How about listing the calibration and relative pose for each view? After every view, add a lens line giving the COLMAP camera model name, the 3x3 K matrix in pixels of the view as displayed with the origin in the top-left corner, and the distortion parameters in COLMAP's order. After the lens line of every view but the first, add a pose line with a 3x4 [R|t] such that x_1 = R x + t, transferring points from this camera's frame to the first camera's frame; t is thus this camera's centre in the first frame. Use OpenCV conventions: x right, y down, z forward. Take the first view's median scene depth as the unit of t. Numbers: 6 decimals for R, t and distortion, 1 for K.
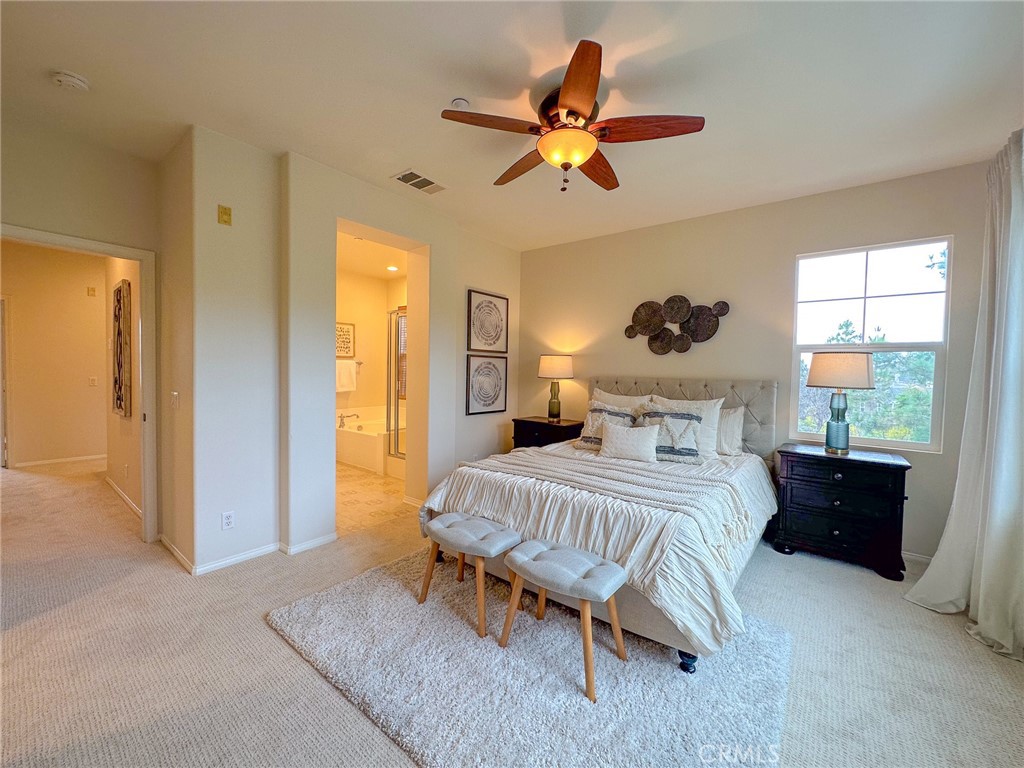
lens RADIAL K [[402.2, 0, 512.0], [0, 402.2, 384.0], [0, 0, 1]] dist [0.000081, 0.000059]
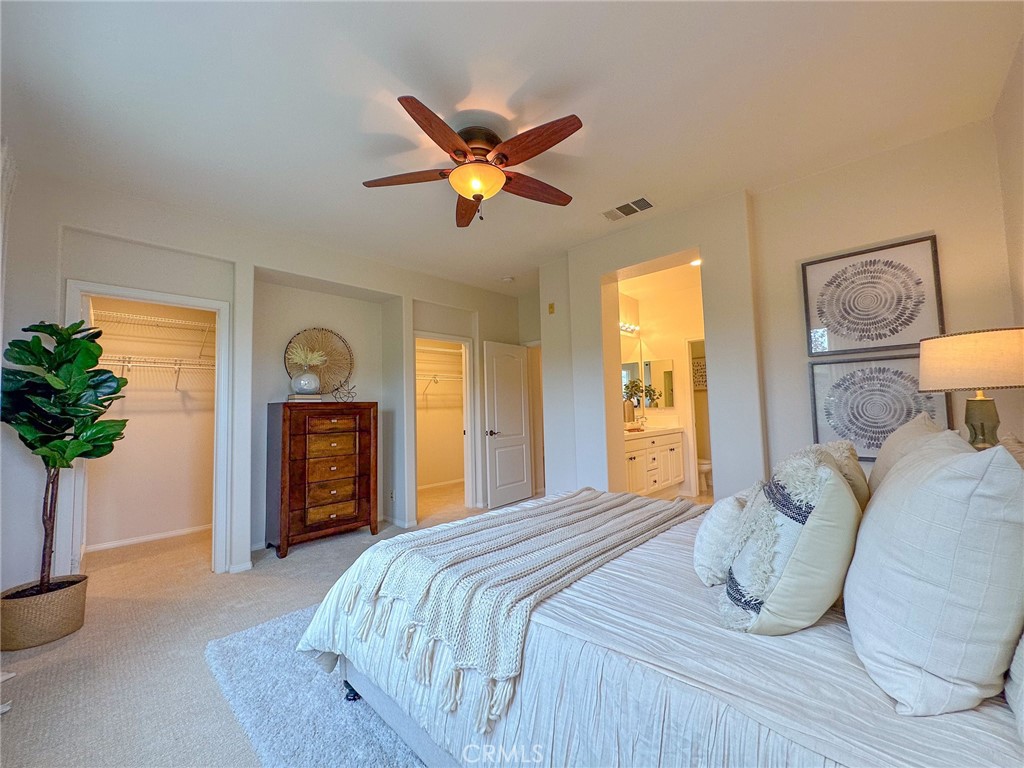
lens RADIAL K [[407.3, 0, 512.0], [0, 407.3, 384.0], [0, 0, 1]] dist [-0.001277, 0.000059]
pose [[-0.097243, -0.072100, -0.992646, 0.608615], [-0.014540, 0.997369, -0.071018, 0.015936], [0.995154, 0.007527, -0.098036, 0.613546]]
